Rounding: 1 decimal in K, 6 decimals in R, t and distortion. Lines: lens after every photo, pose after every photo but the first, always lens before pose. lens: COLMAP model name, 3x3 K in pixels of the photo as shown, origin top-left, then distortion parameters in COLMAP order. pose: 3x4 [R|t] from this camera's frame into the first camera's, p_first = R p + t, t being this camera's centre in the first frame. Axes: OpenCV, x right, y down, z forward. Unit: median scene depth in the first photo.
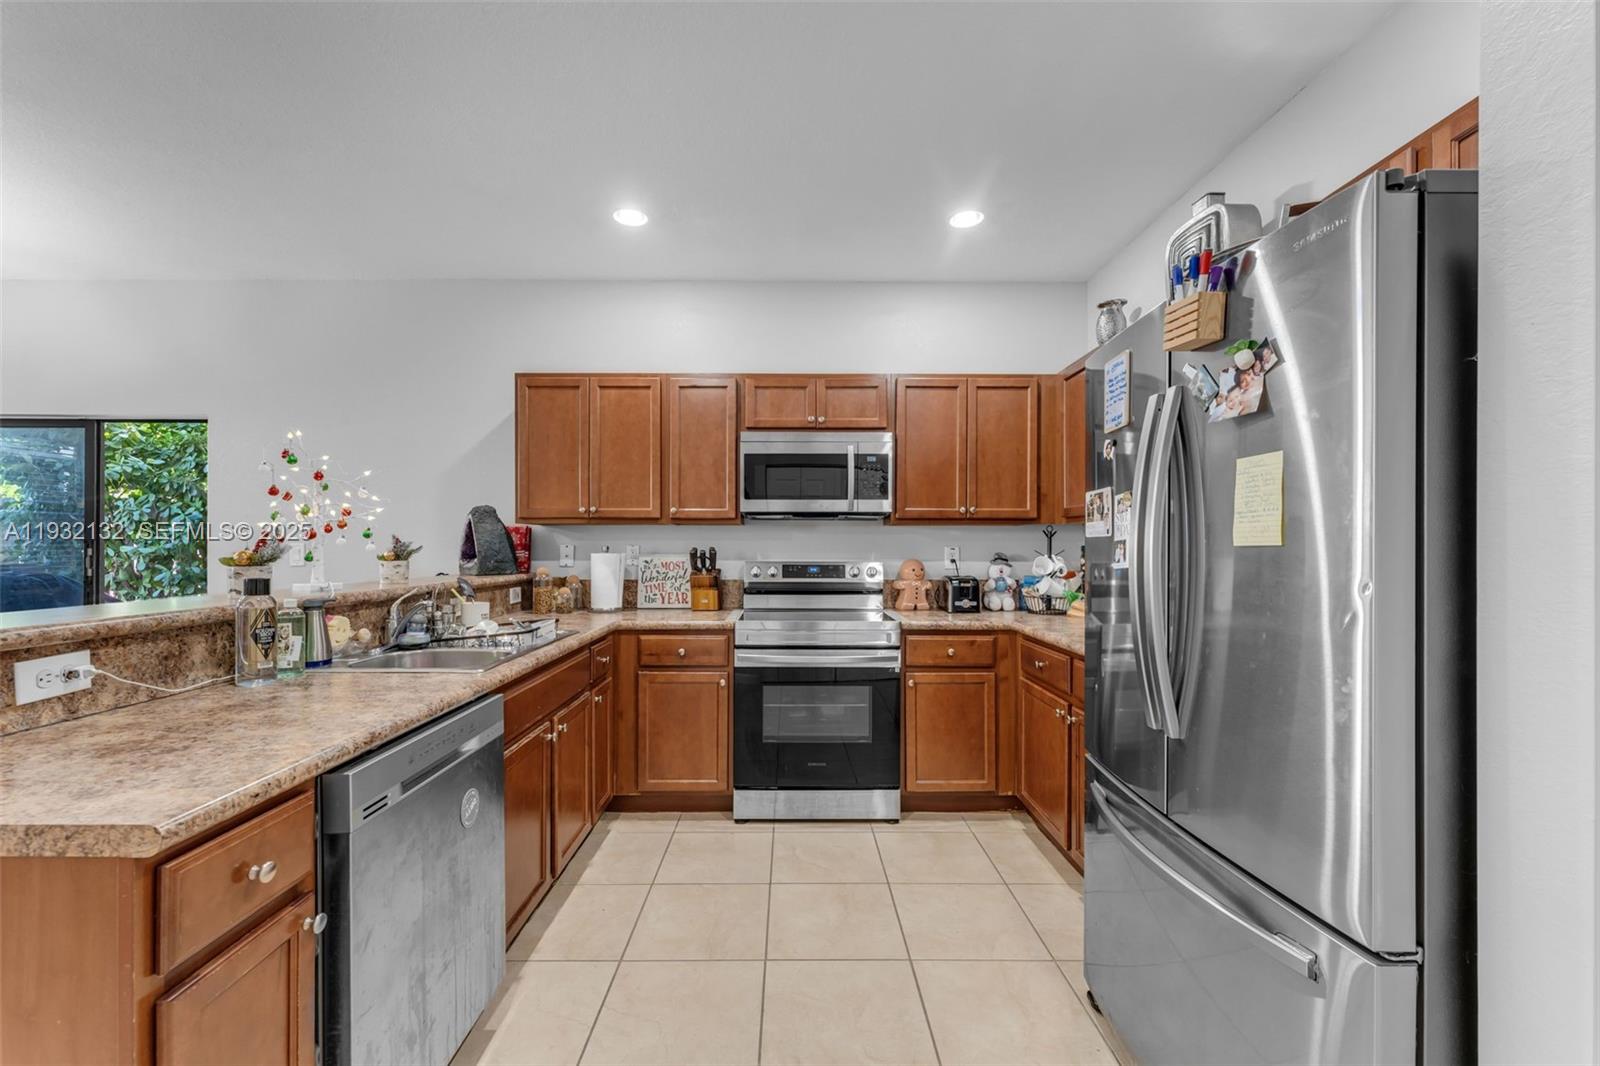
lens RADIAL K [[639.6, 0, 796.7], [0, 639.6, 547.4], [0, 0, 1]] dist [0.000252, 0.000012]
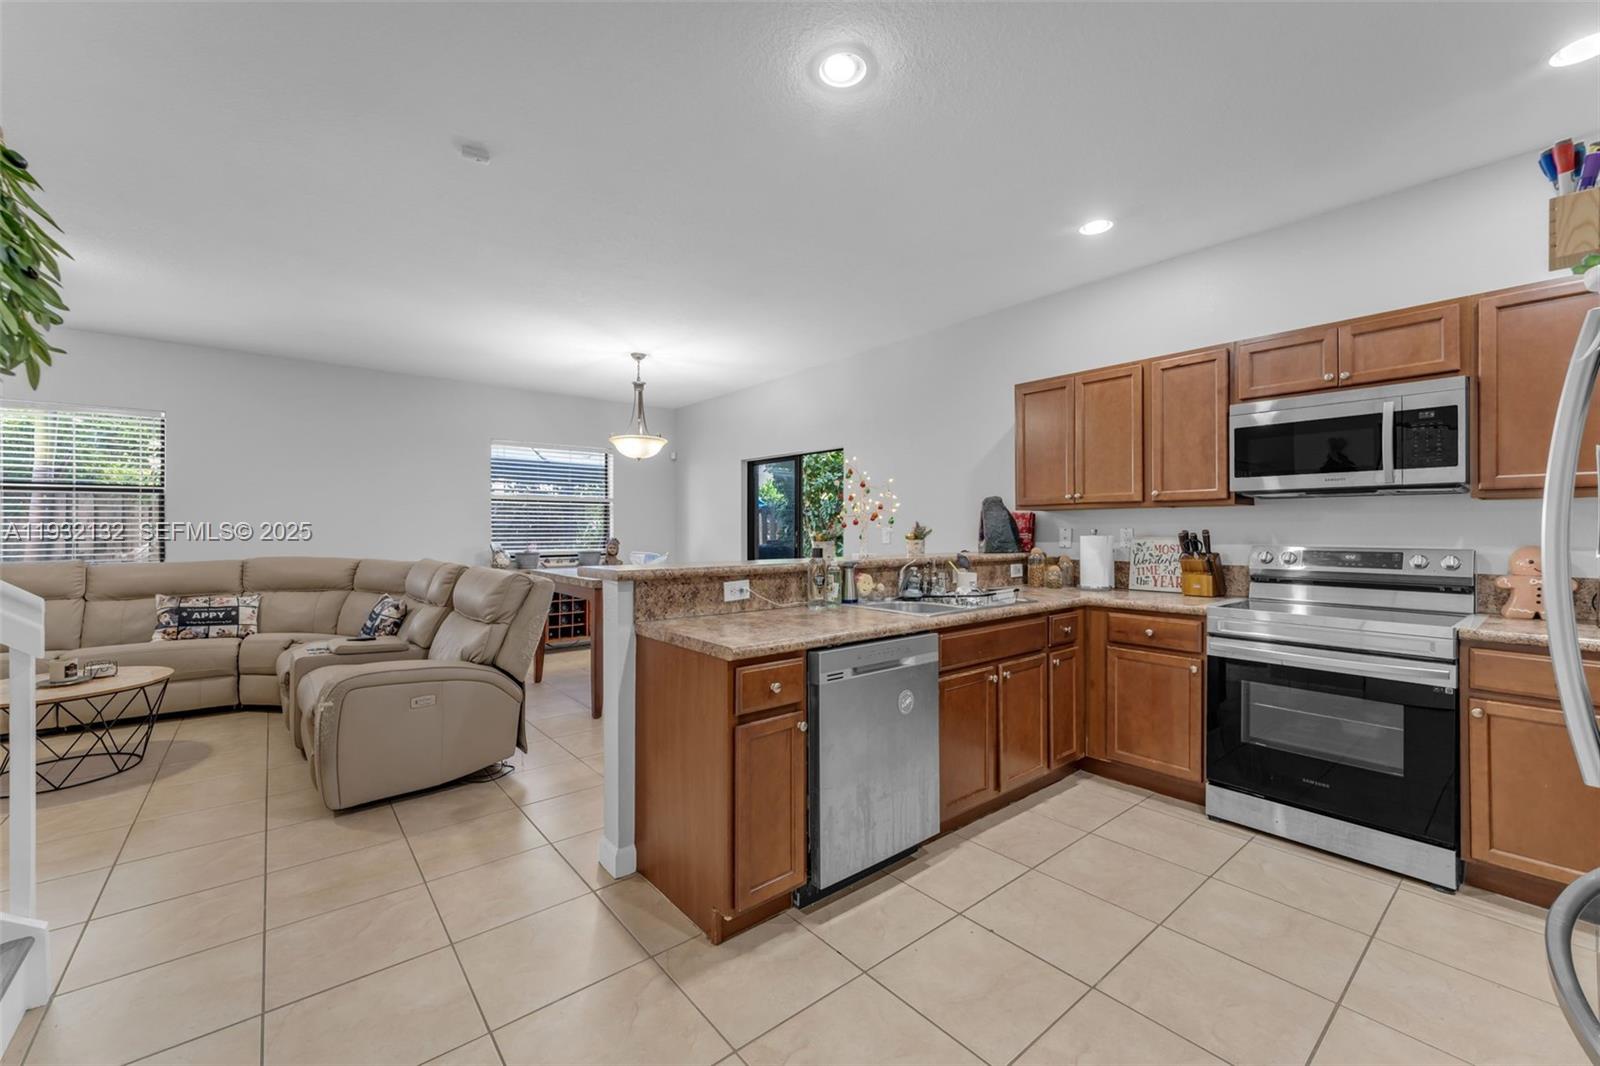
lens RADIAL K [[645.7, 0, 802.2], [0, 645.7, 528.0], [0, 0, 1]] dist [0.003425, 0.000171]
pose [[0.634055, -0.004421, -0.773276, 0.259399], [0.000646, 0.999986, -0.005187, 0.001578], [0.773288, 0.002789, 0.634049, -0.079525]]
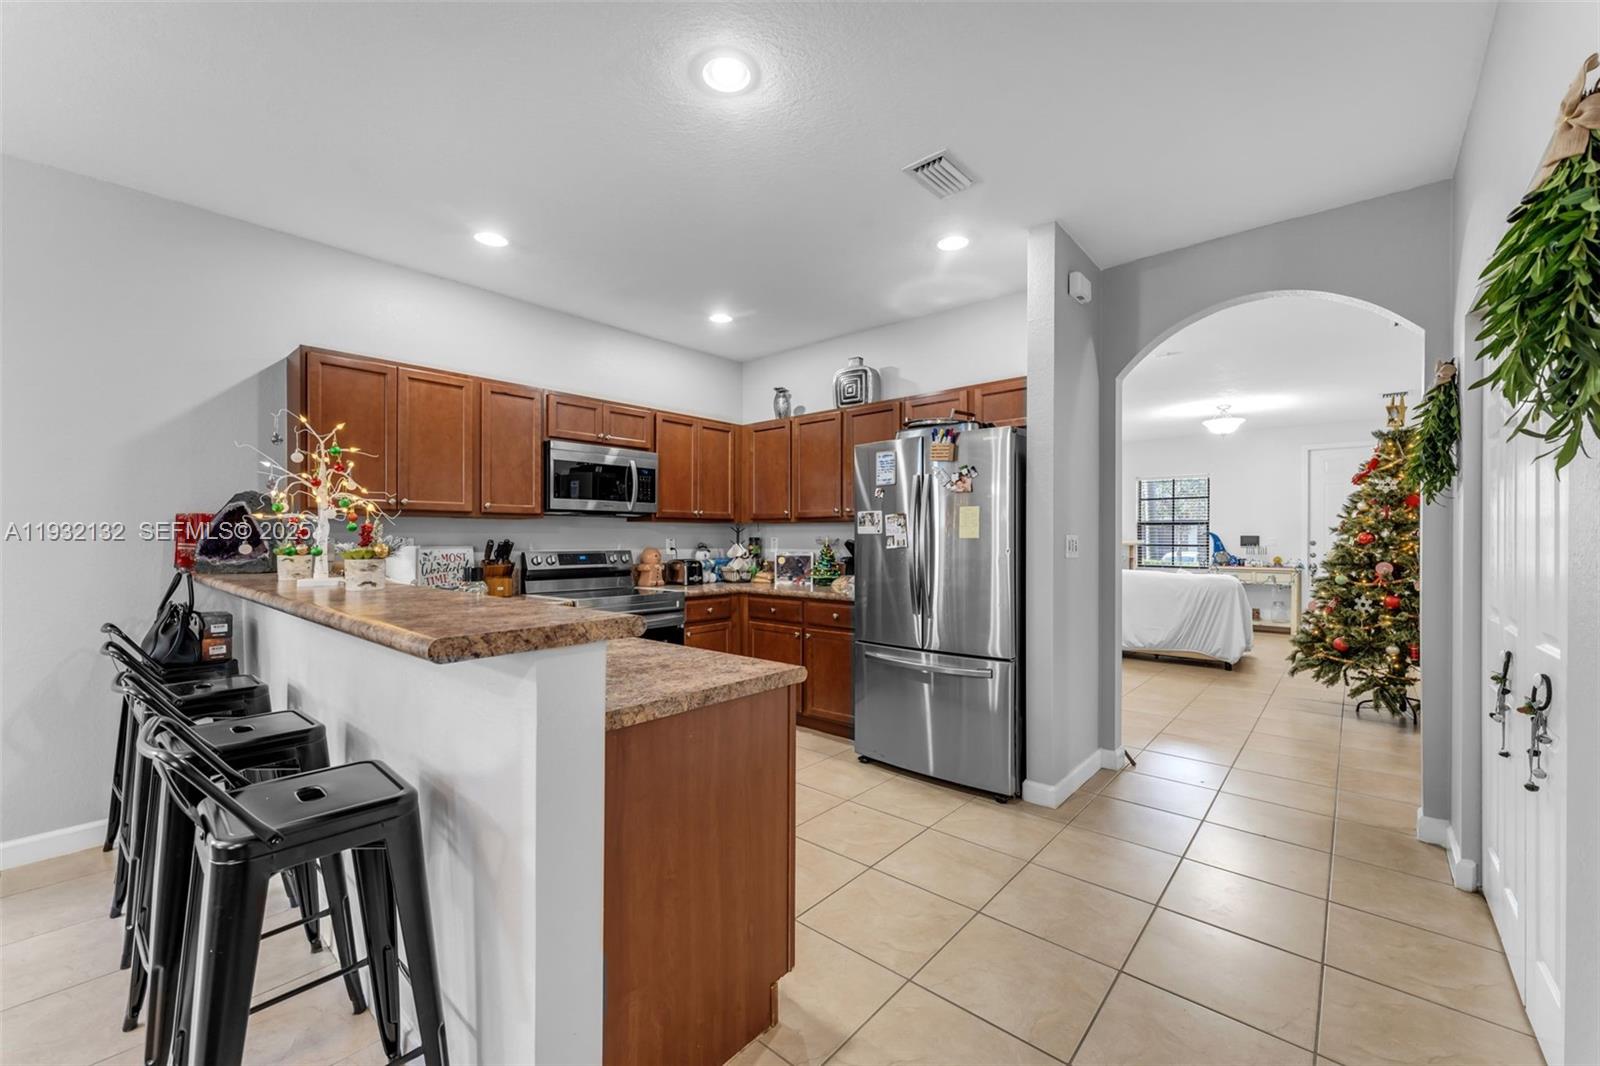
lens RADIAL K [[628.4, 0, 796.2], [0, 628.4, 543.4], [0, 0, 1]] dist [0.001959, 0.000126]
pose [[0.670296, -0.008276, 0.742047, -0.679260], [0.002410, 0.999957, 0.008975, -0.001806], [-0.742090, -0.004228, 0.670287, -0.109065]]
